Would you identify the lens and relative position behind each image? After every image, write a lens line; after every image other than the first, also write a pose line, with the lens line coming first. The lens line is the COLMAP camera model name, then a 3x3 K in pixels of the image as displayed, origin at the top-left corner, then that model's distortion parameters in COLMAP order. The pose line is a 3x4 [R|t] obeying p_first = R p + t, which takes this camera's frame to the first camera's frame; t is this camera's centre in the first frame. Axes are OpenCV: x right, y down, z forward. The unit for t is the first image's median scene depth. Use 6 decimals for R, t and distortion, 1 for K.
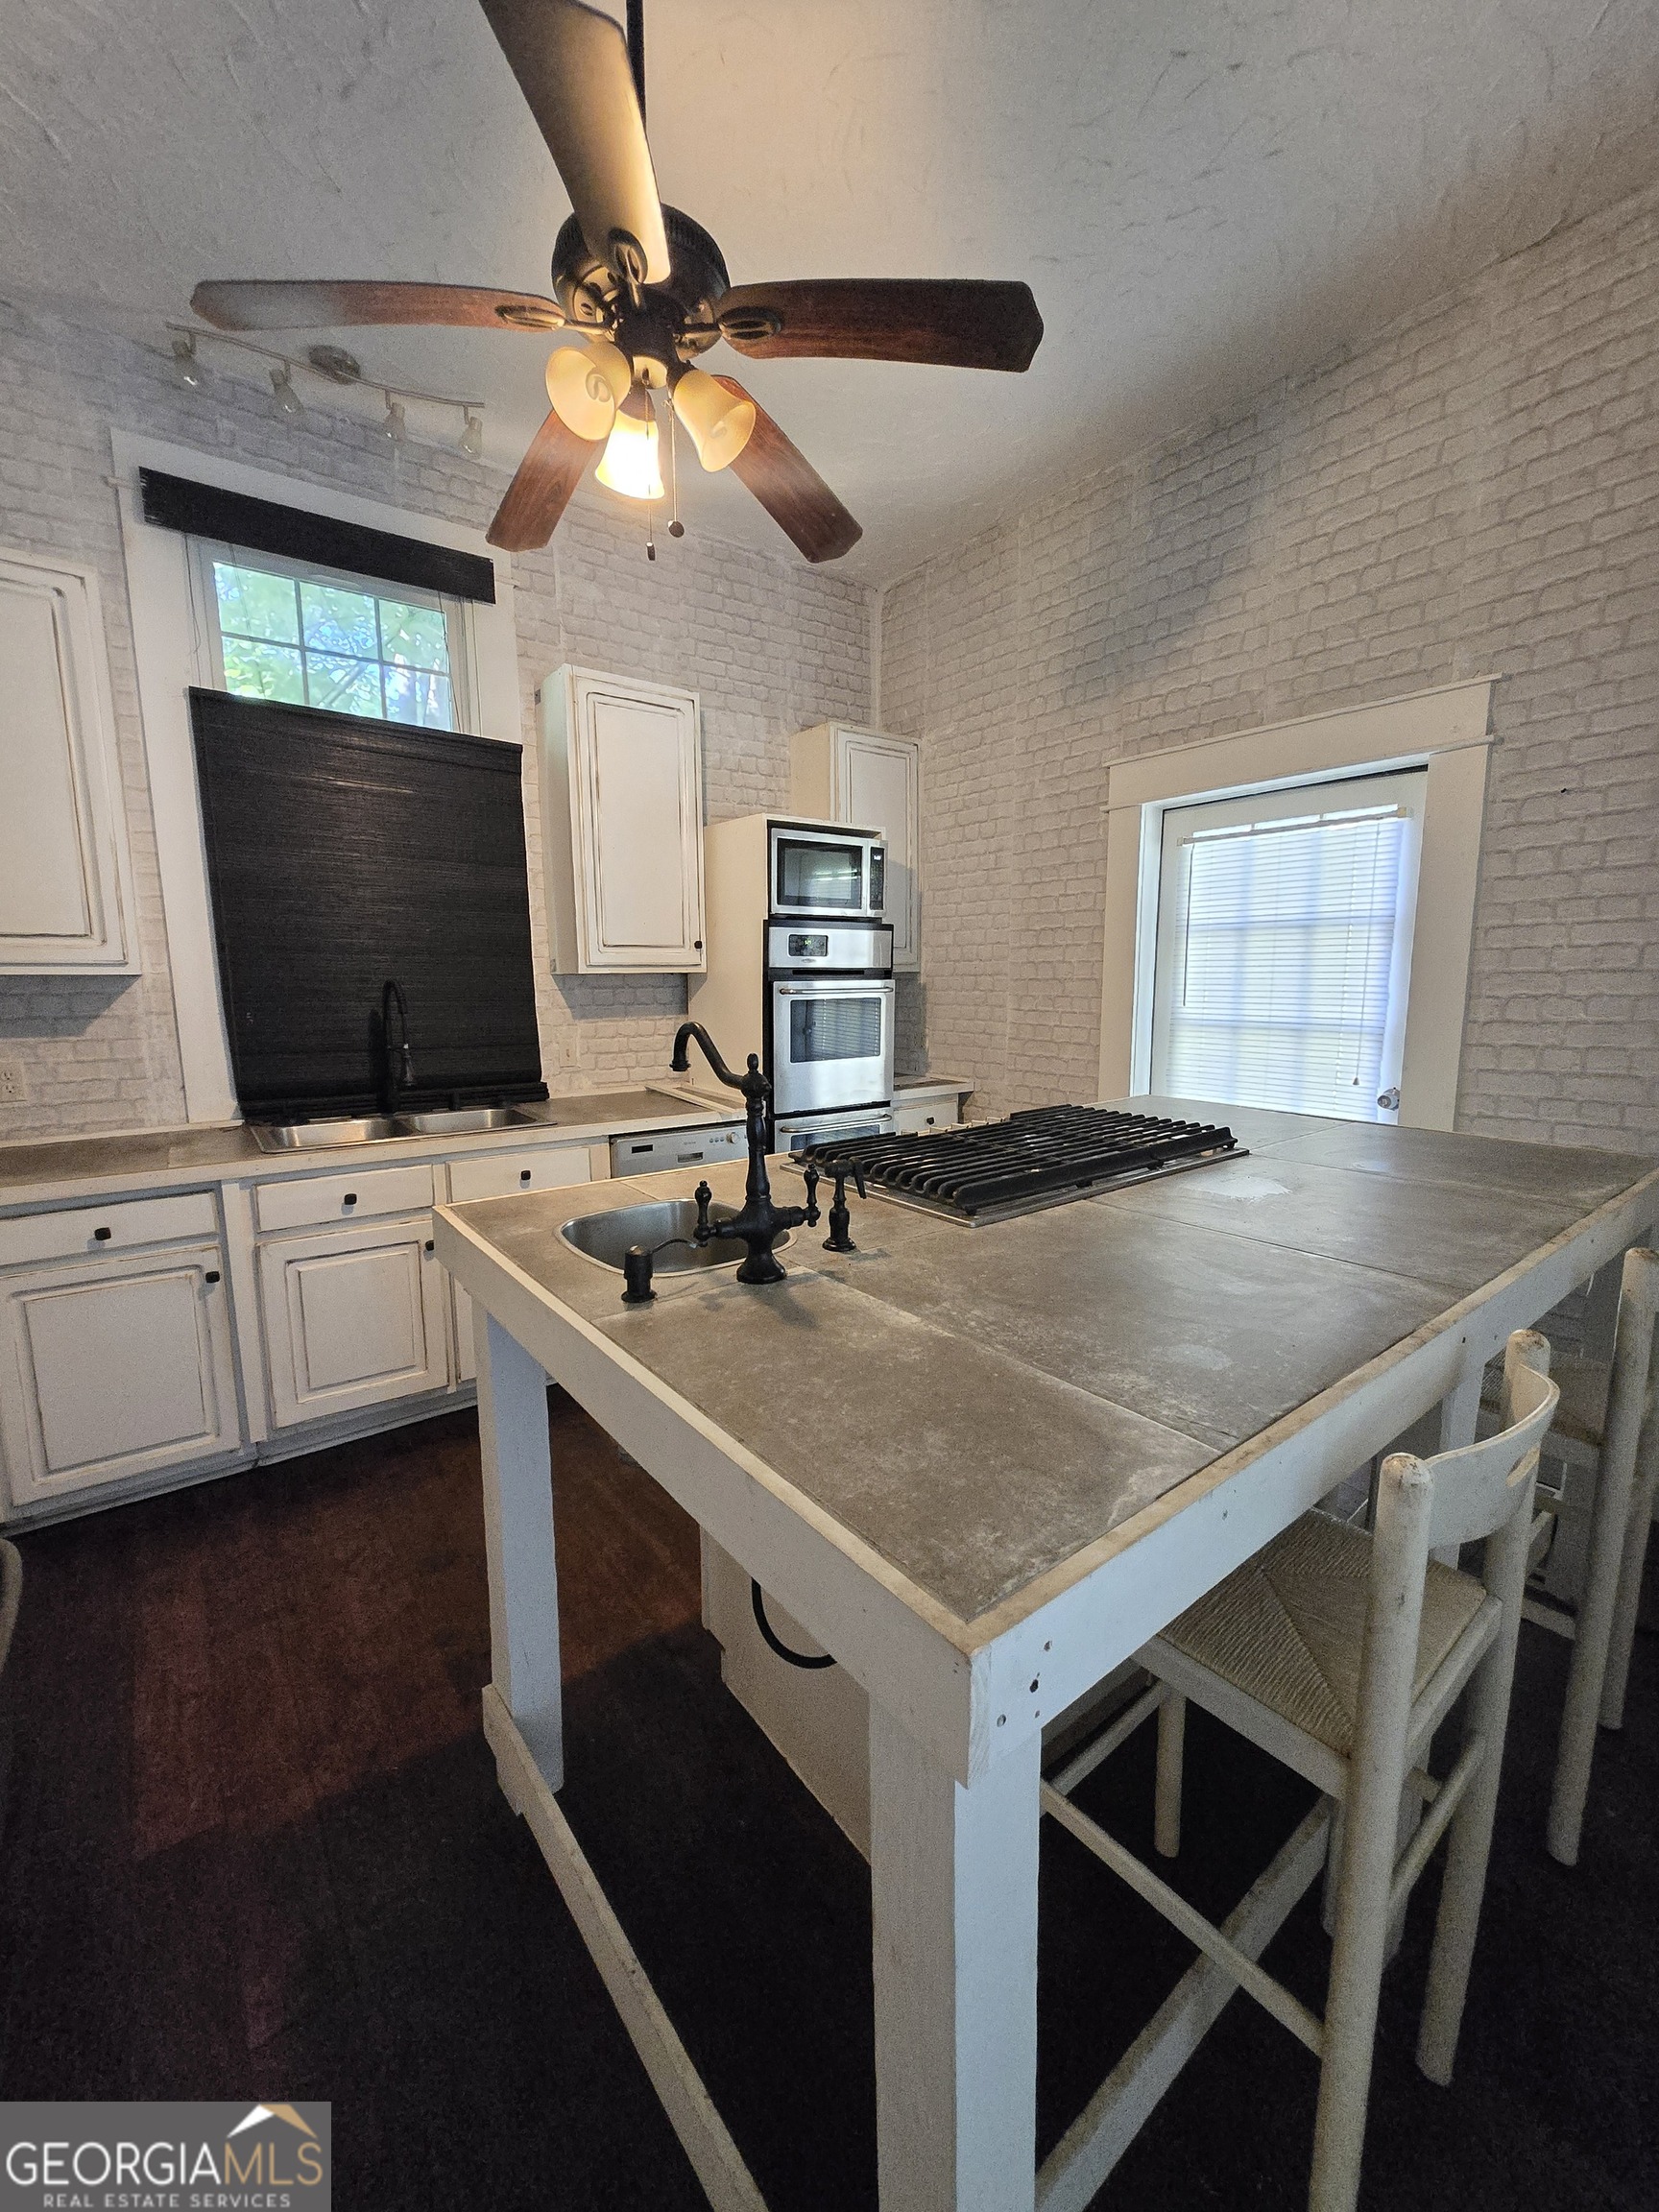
lens RADIAL K [[875.2, 0, 827.7], [0, 875.2, 1100.5], [0, 0, 1]] dist [-0.001008, -0.000426]
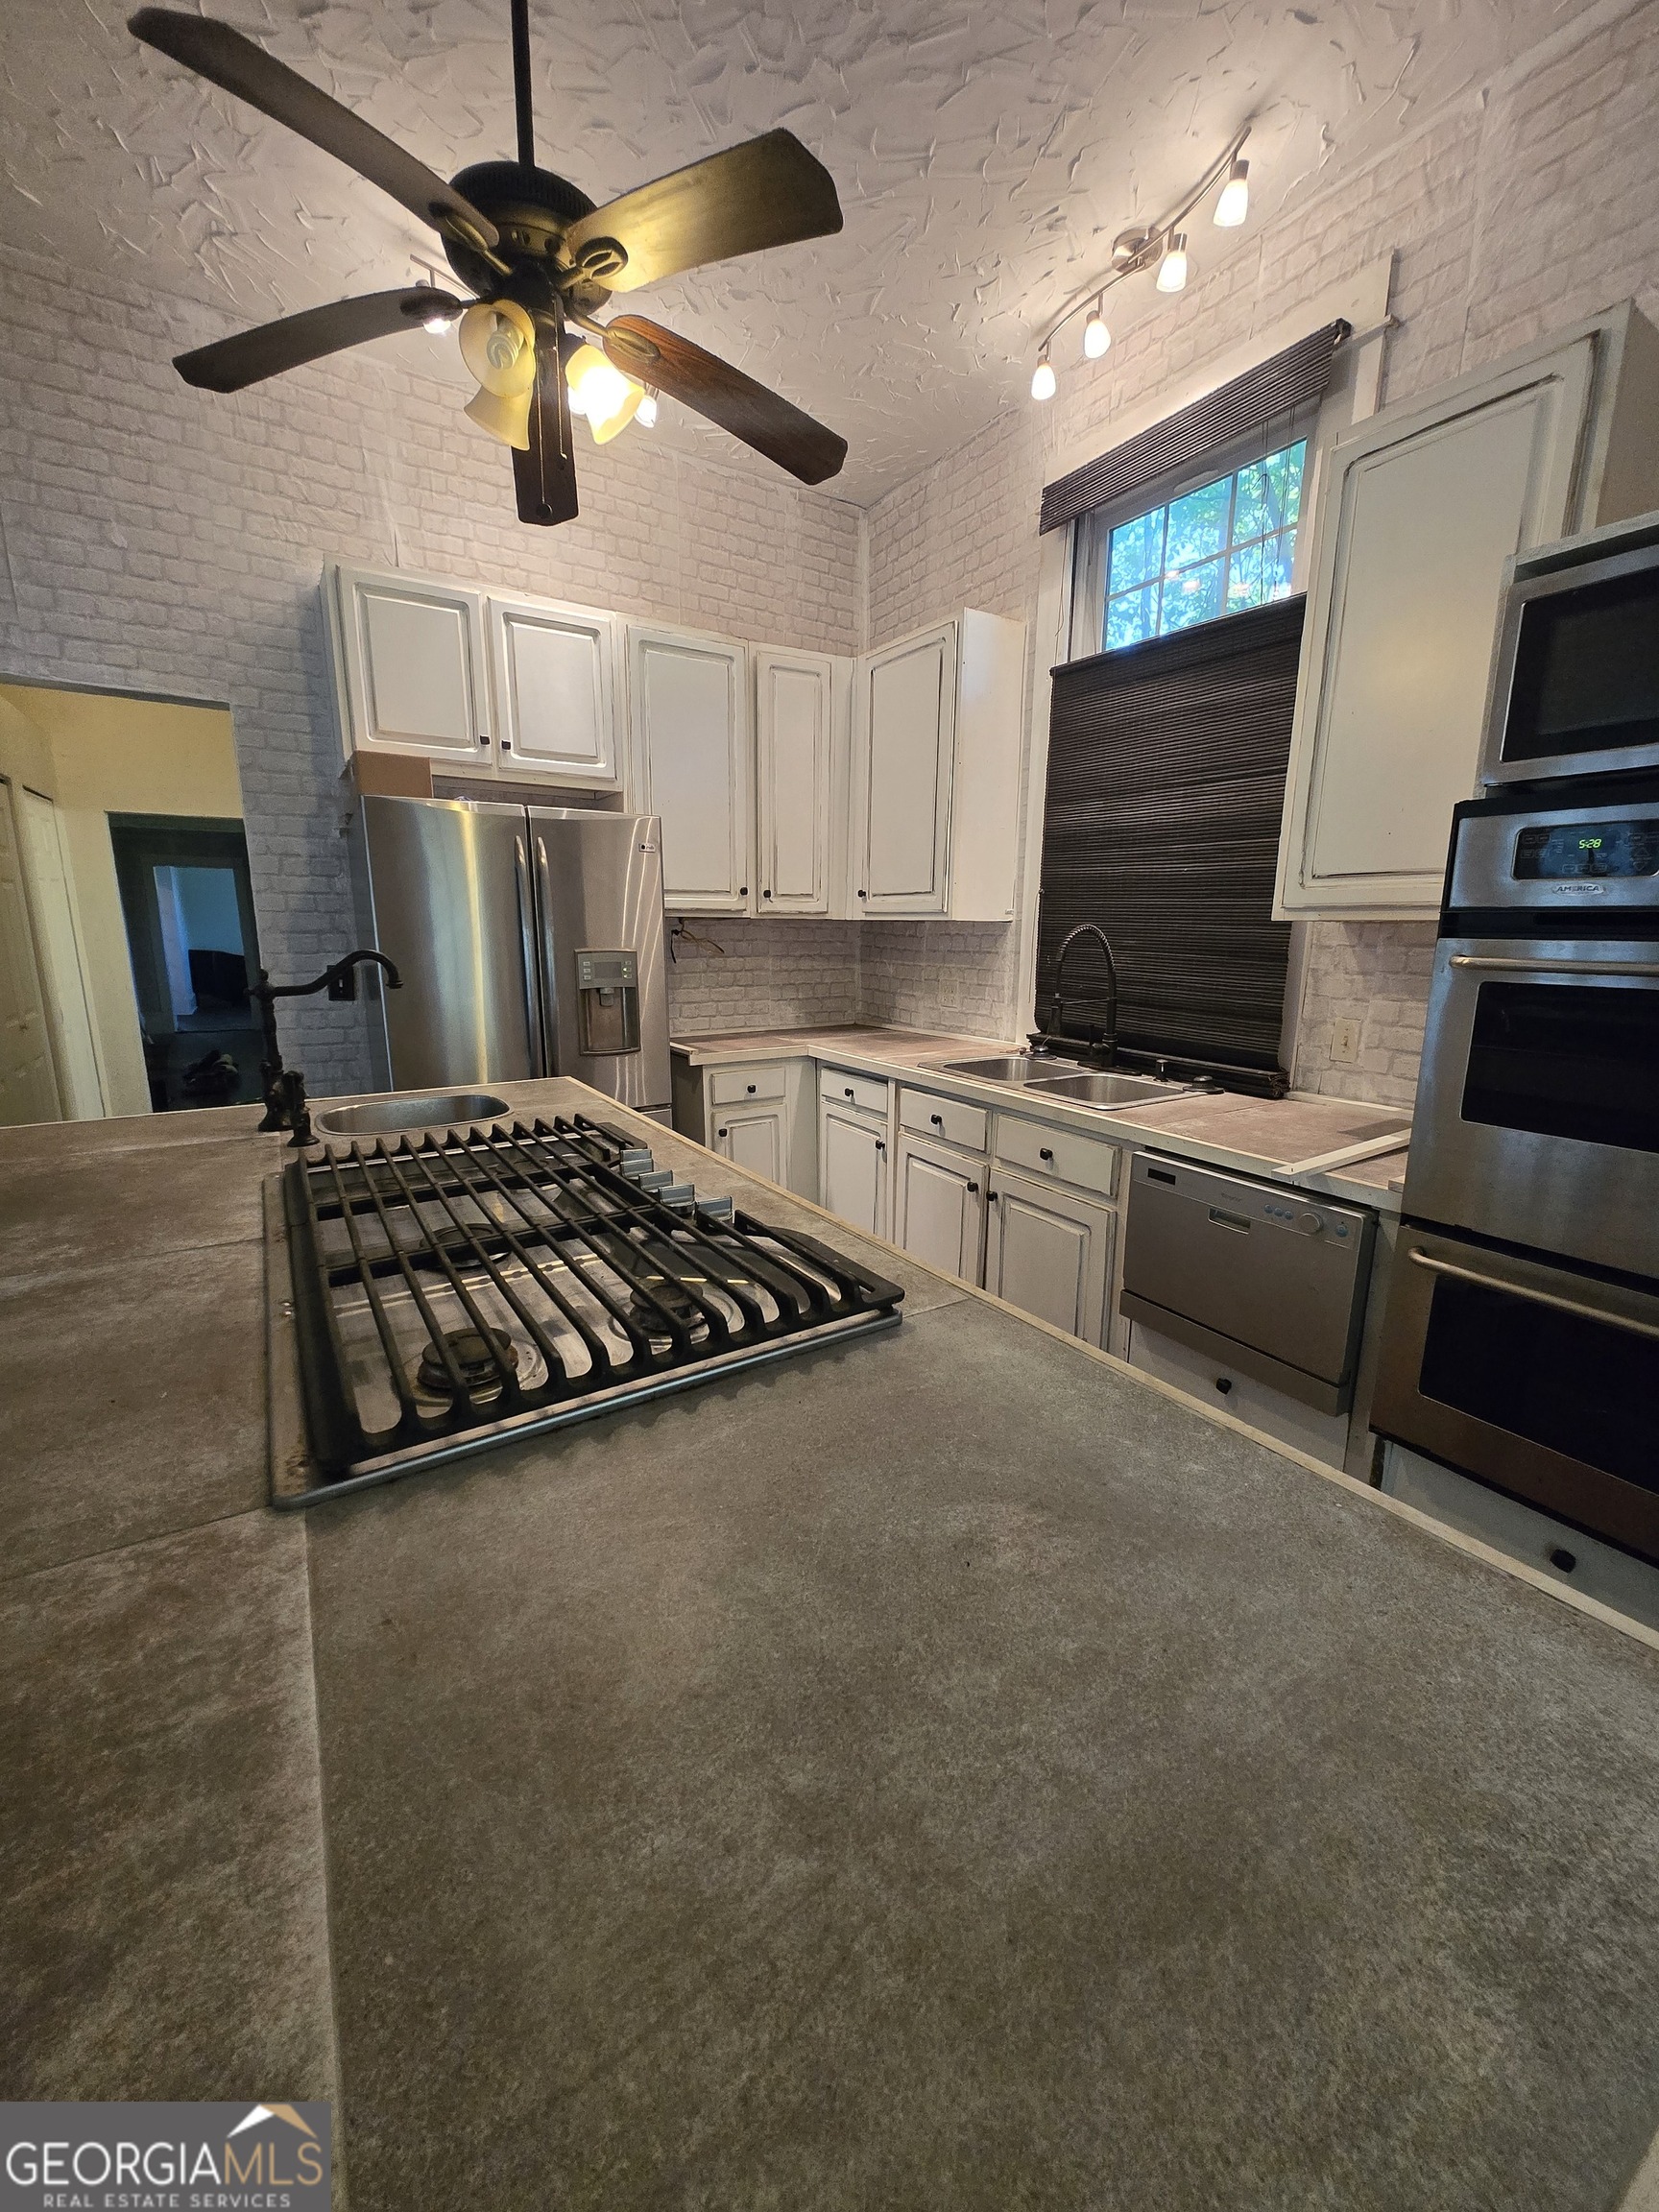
lens RADIAL K [[868.9, 0, 819.2], [0, 868.9, 1106.3], [0, 0, 1]] dist [-0.002017, -0.000422]
pose [[-0.103611, 0.207147, -0.972808, 0.570453], [-0.150871, 0.963481, 0.221230, -0.131549], [0.983109, 0.169690, -0.068574, 0.930452]]
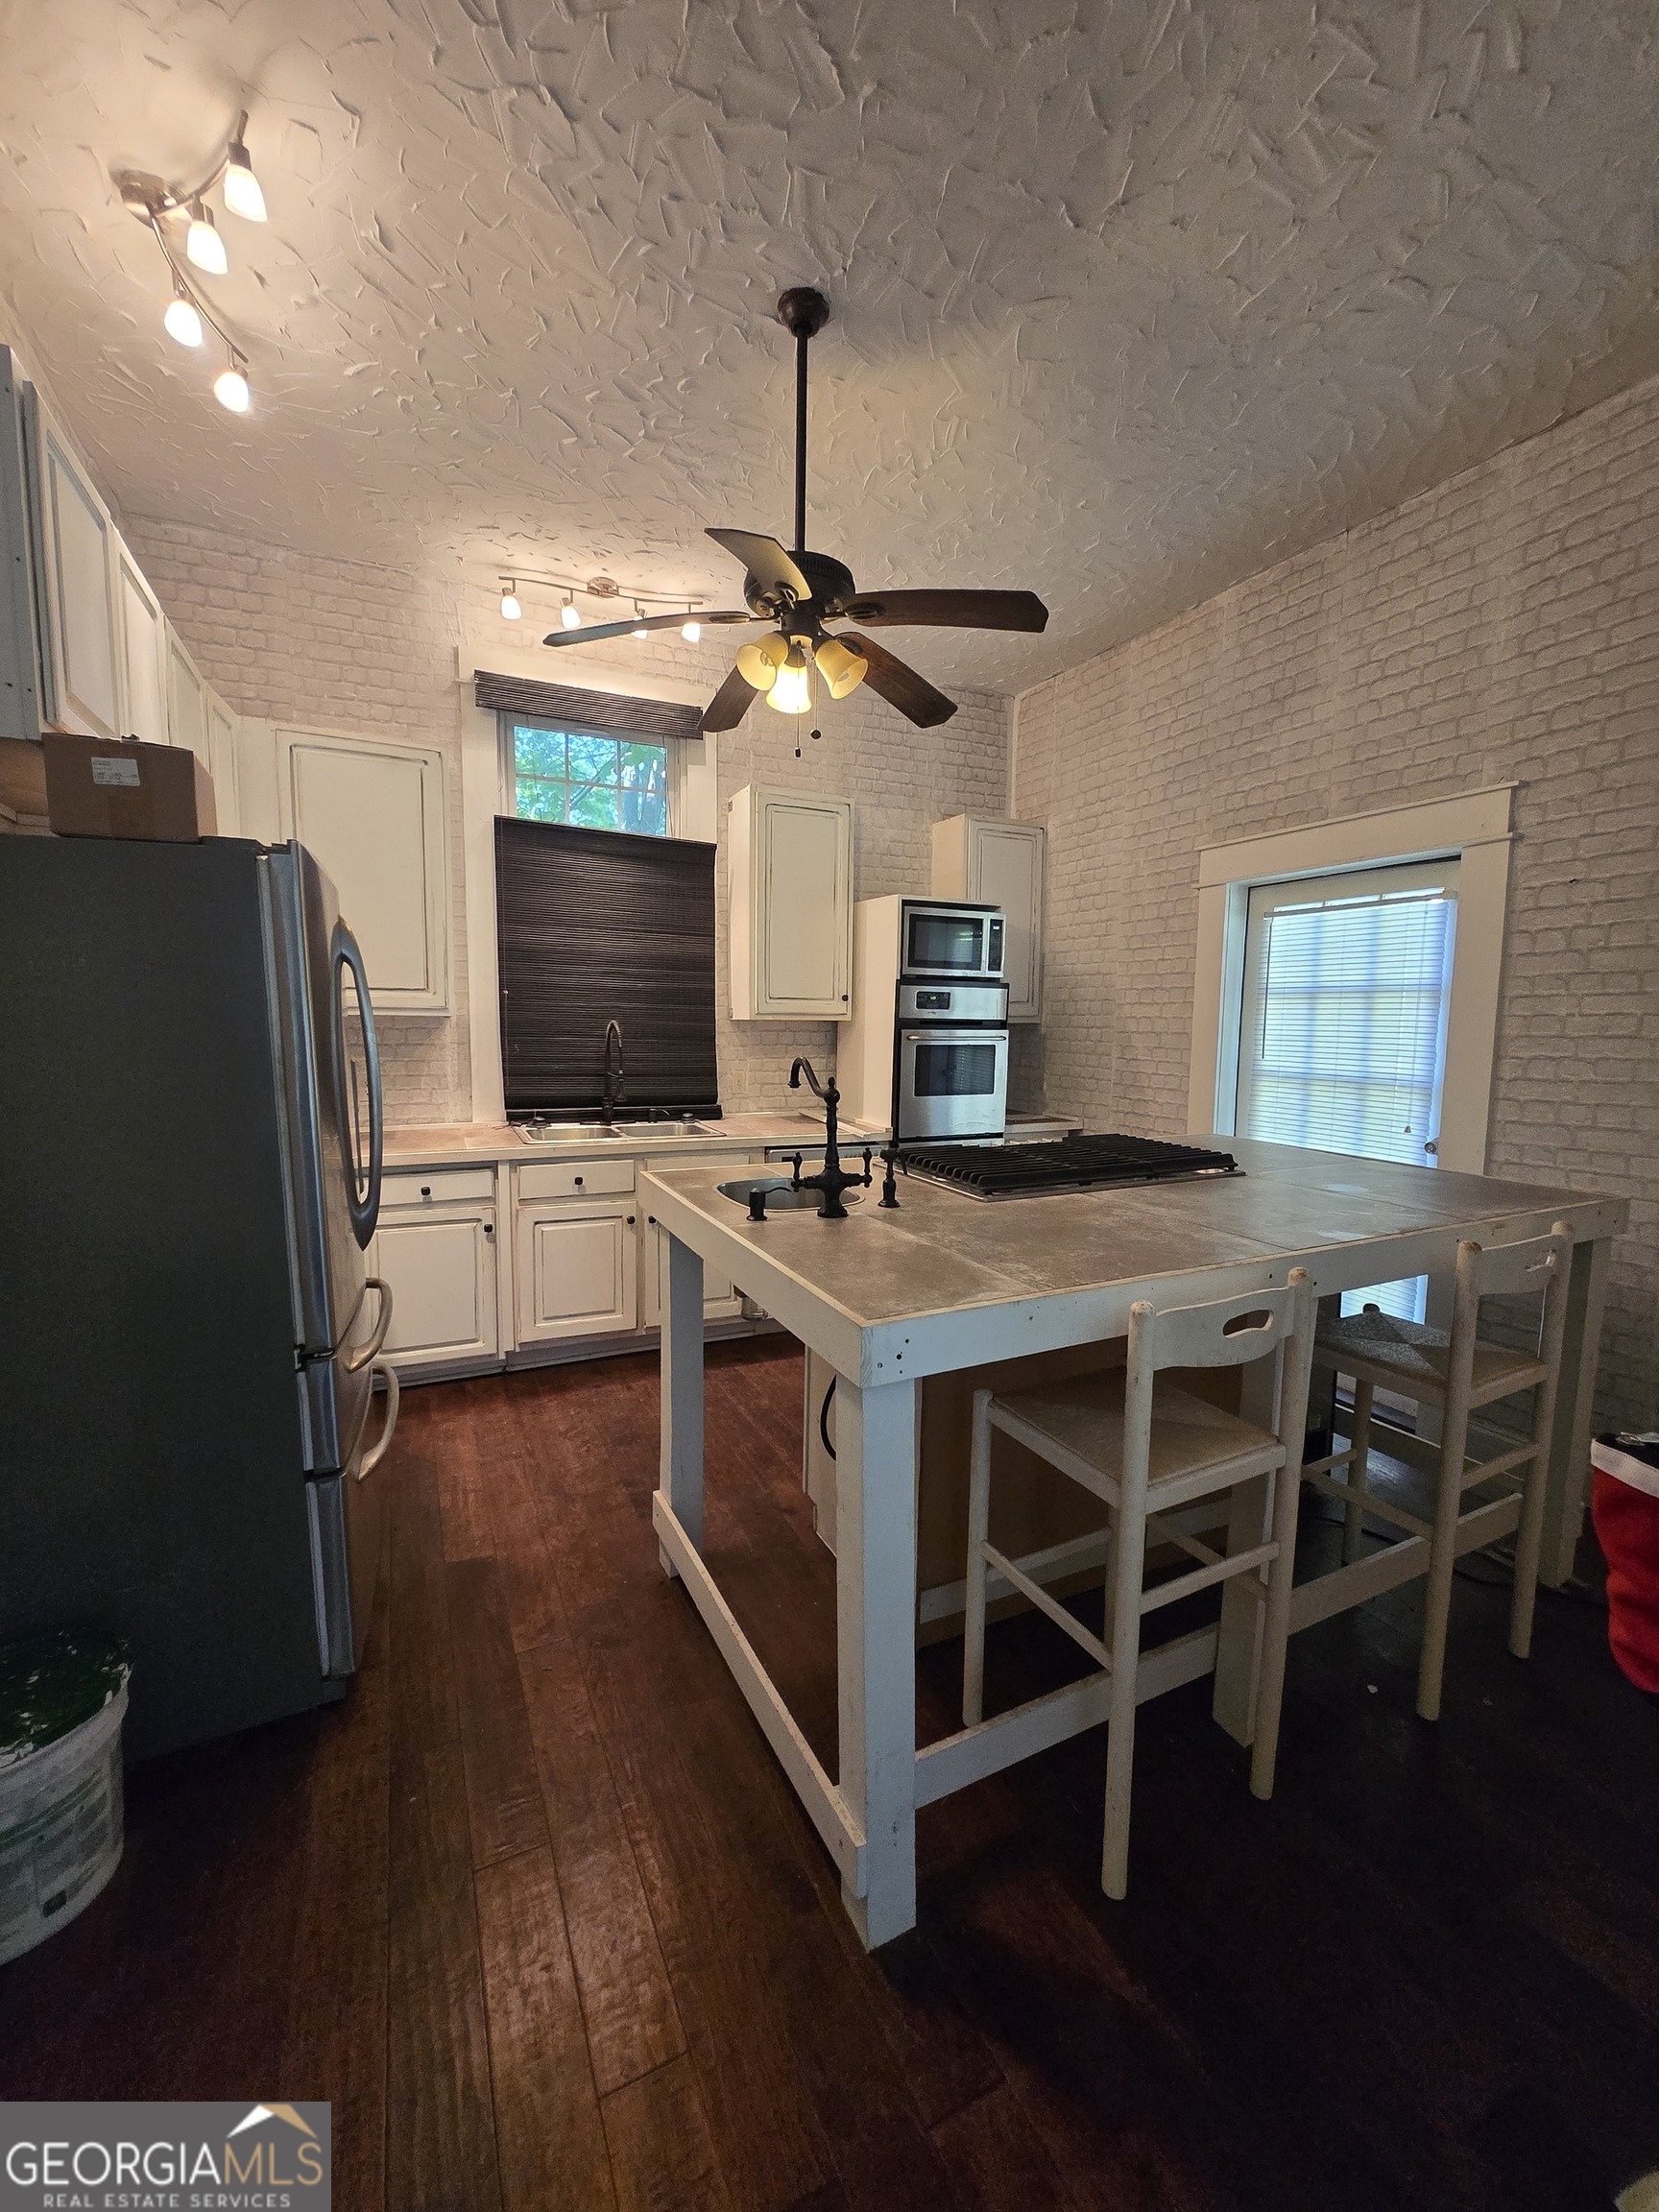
lens RADIAL K [[871.6, 0, 823.9], [0, 871.6, 1104.9], [0, 0, 1]] dist [0.000201, -0.000822]
pose [[0.978657, 0.038927, -0.201781, 0.105734], [-0.047753, 0.998095, -0.039056, 0.029149], [0.199877, 0.047858, 0.978652, -0.275564]]
